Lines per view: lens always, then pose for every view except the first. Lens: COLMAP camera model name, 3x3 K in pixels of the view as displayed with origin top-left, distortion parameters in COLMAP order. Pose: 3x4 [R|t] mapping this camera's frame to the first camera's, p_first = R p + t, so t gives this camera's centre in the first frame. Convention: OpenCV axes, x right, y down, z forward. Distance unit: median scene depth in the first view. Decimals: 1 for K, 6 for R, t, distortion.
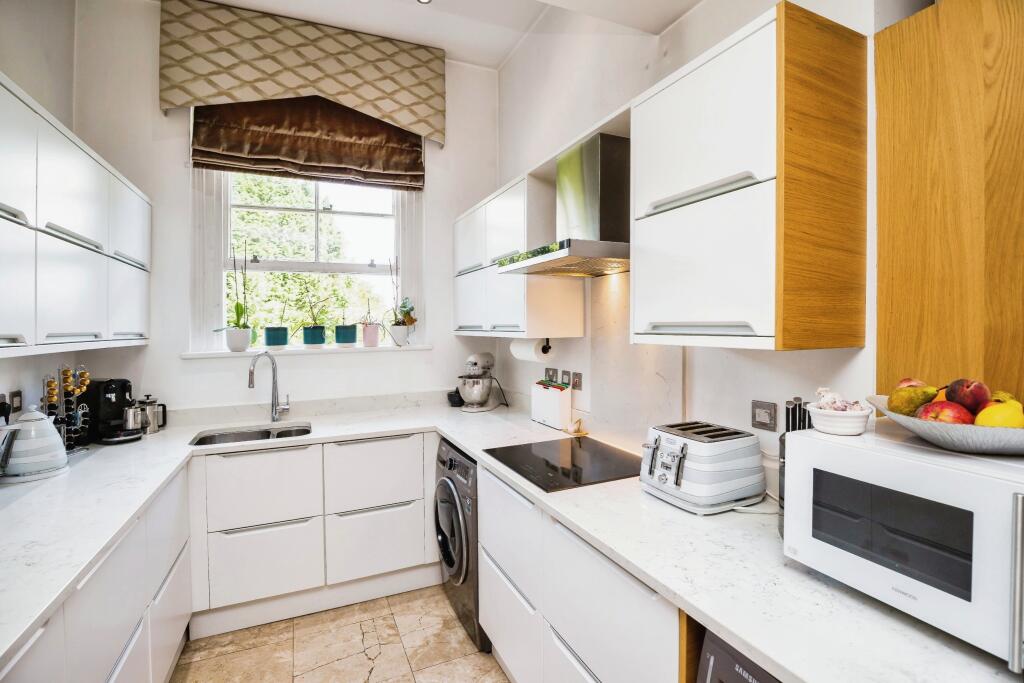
lens RADIAL K [[482.7, 0, 521.5], [0, 482.7, 323.2], [0, 0, 1]] dist [-0.034168, 0.005091]
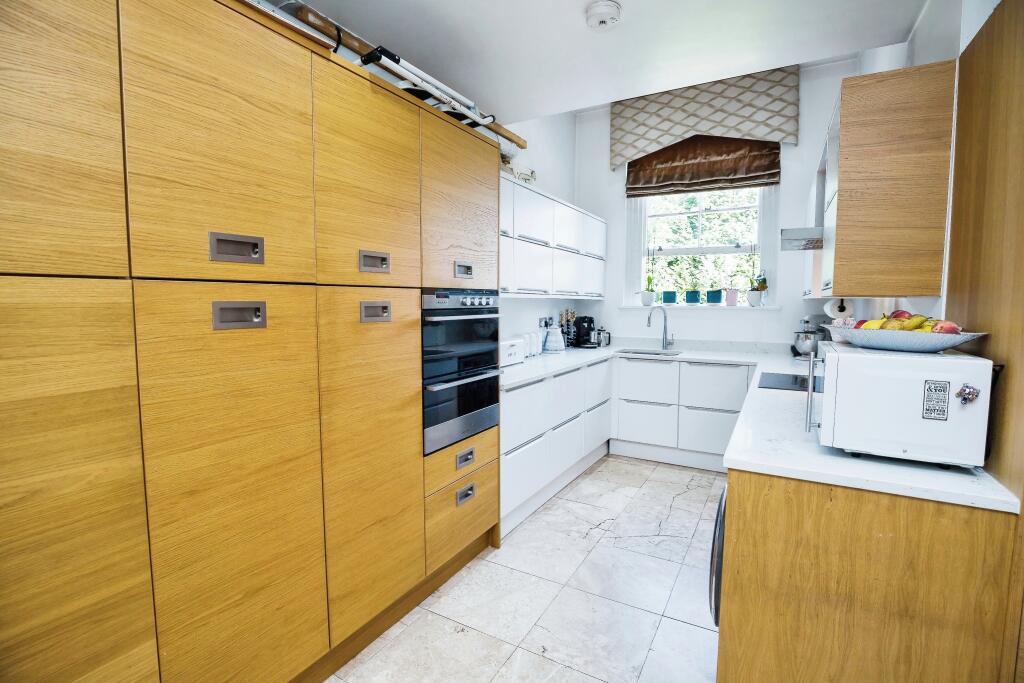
lens RADIAL K [[482.7, 0, 512.6], [0, 482.7, 339.2], [0, 0, 1]] dist [-0.034168, 0.005091]
pose [[0.581136, 0.079675, -0.809897, 0.495426], [-0.010934, 0.995870, 0.090125, 0.028500], [0.813733, -0.043519, 0.579607, -0.355767]]
